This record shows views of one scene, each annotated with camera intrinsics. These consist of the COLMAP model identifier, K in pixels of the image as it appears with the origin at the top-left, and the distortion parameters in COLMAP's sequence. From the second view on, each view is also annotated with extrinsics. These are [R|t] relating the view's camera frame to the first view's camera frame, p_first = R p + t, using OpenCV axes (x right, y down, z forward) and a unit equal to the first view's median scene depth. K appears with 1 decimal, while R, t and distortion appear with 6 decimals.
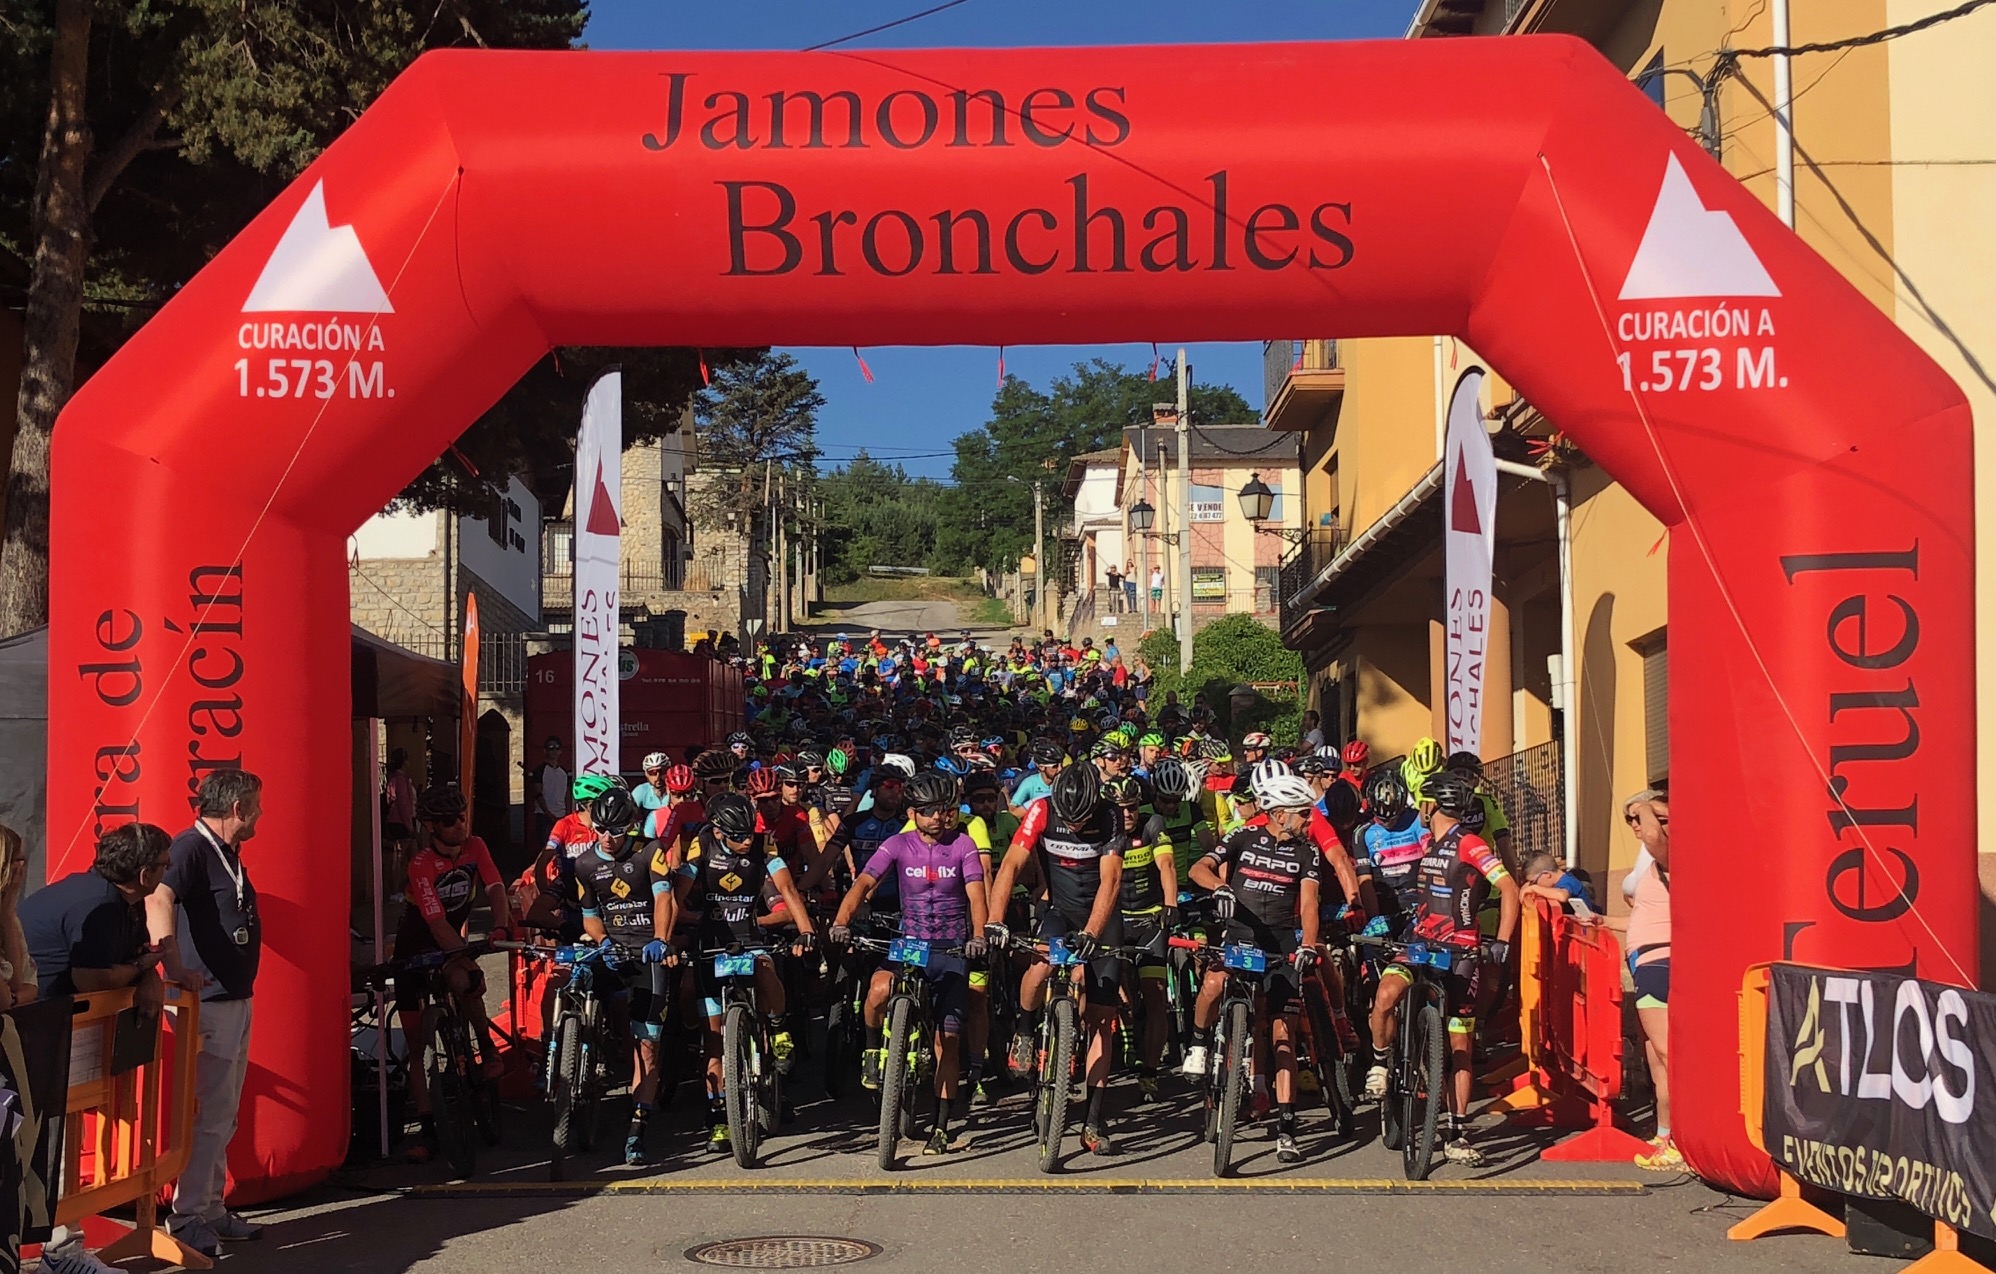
lens RADIAL K [[3200.7, 0, 998.0], [0, 3200.7, 637.0], [0, 0, 1]] dist [-0.542937, -0.000974]
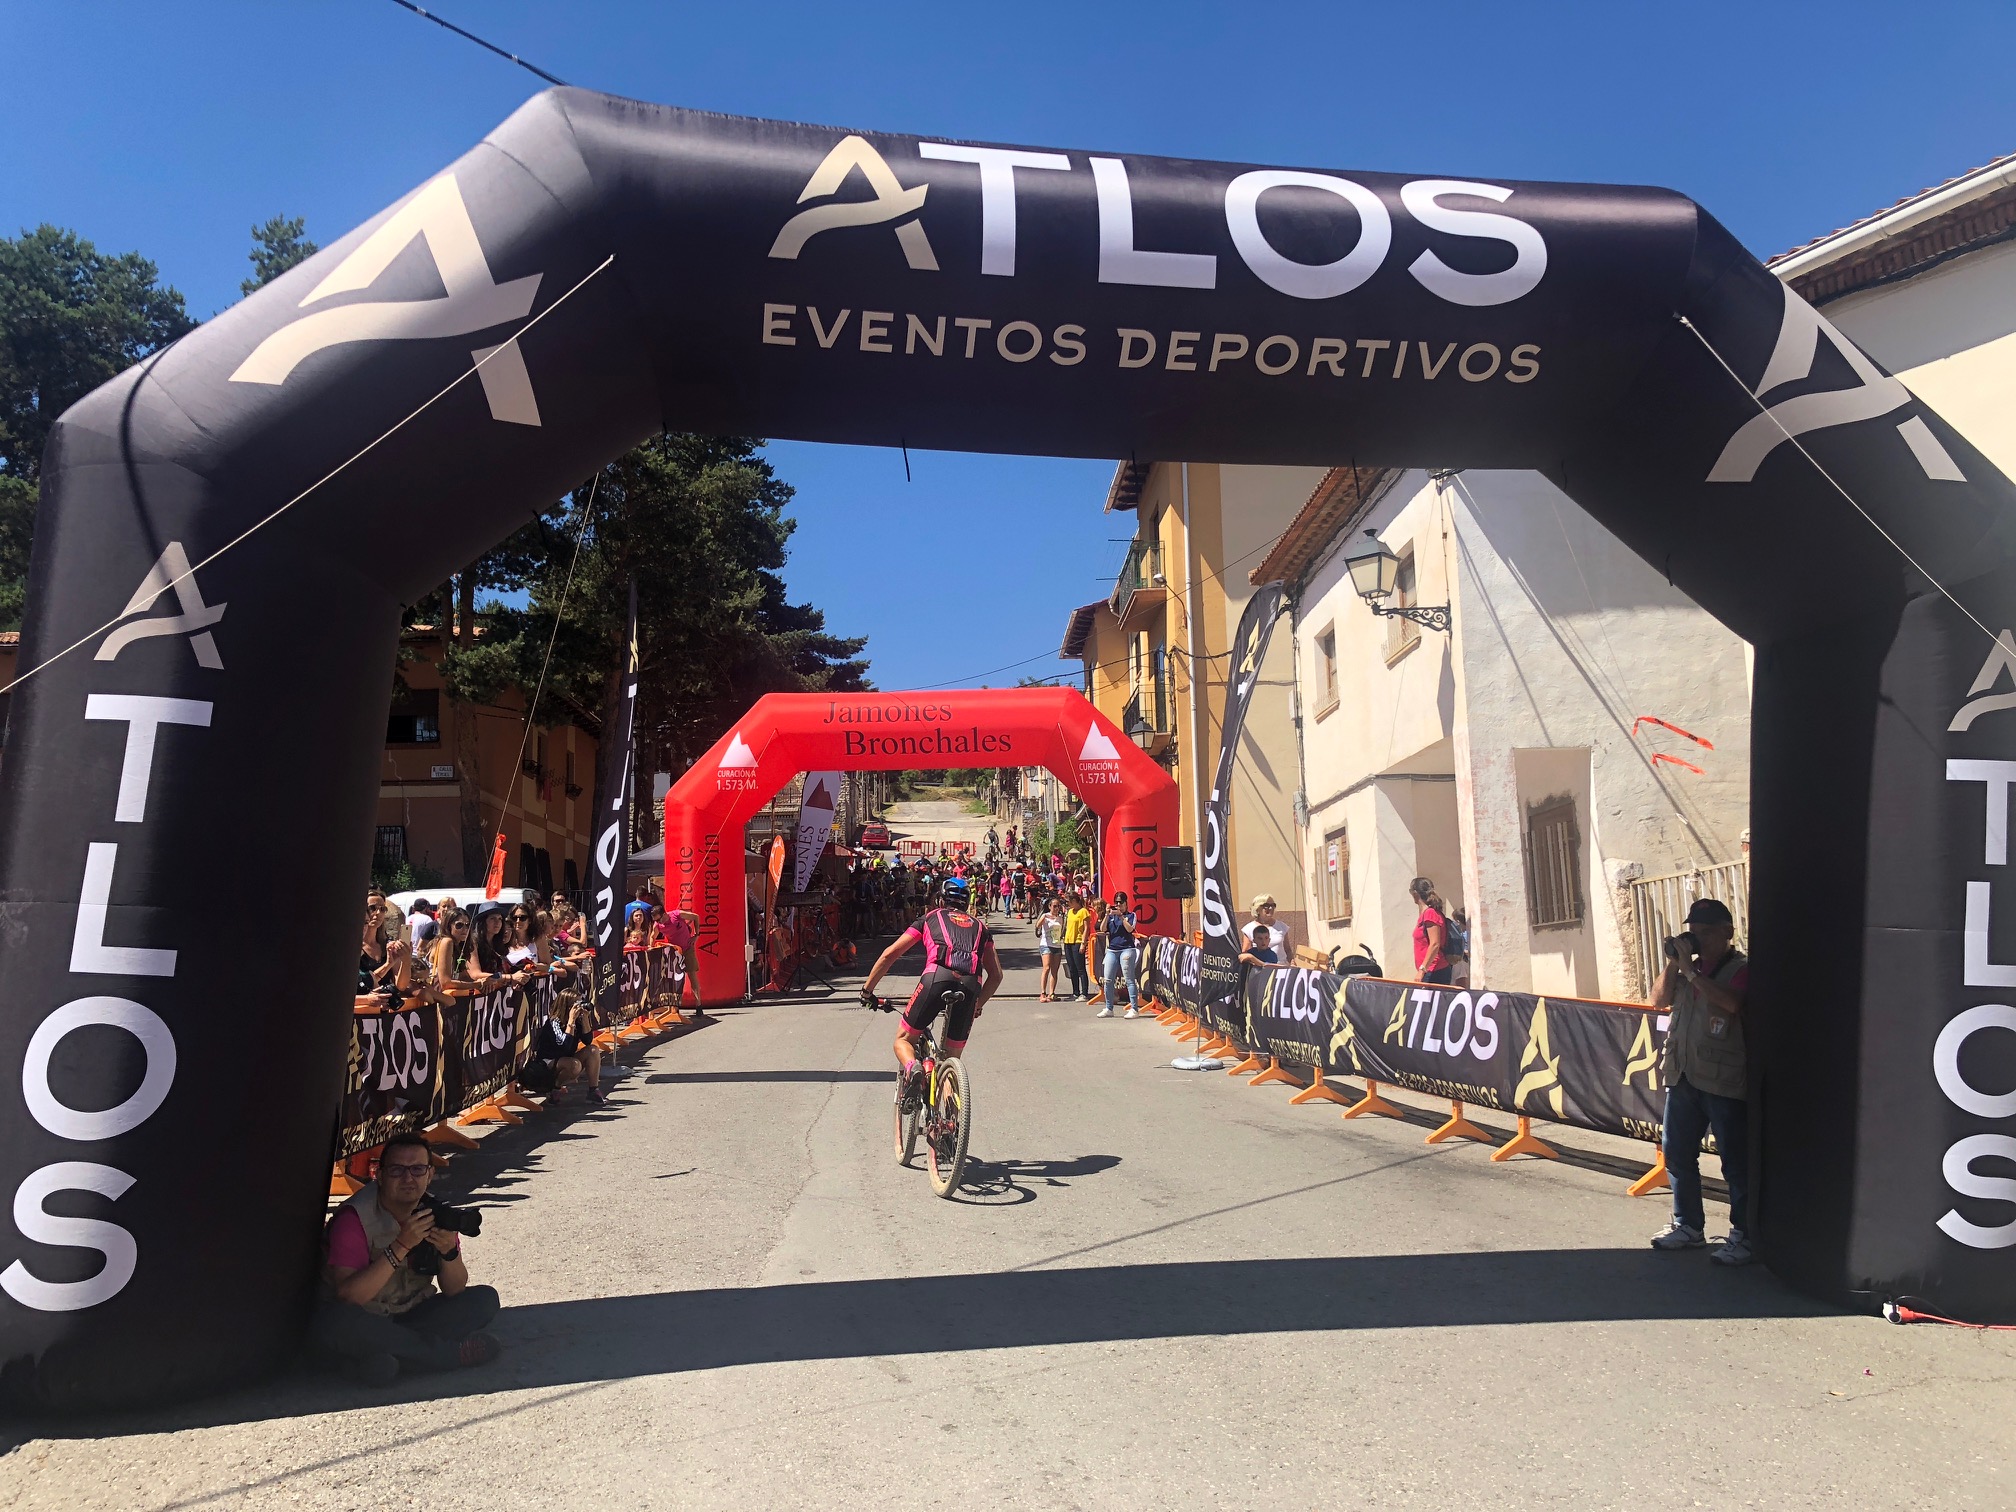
lens RADIAL K [[1638.4, 0, 1008.0], [0, 1638.4, 756.0], [0, 0, 1]] dist [0.000452, -0.000083]
pose [[0.999899, -0.007310, 0.012225, 0.087350], [0.007728, 0.999377, -0.034442, -0.044428], [-0.011966, 0.034533, 0.999332, -0.999908]]
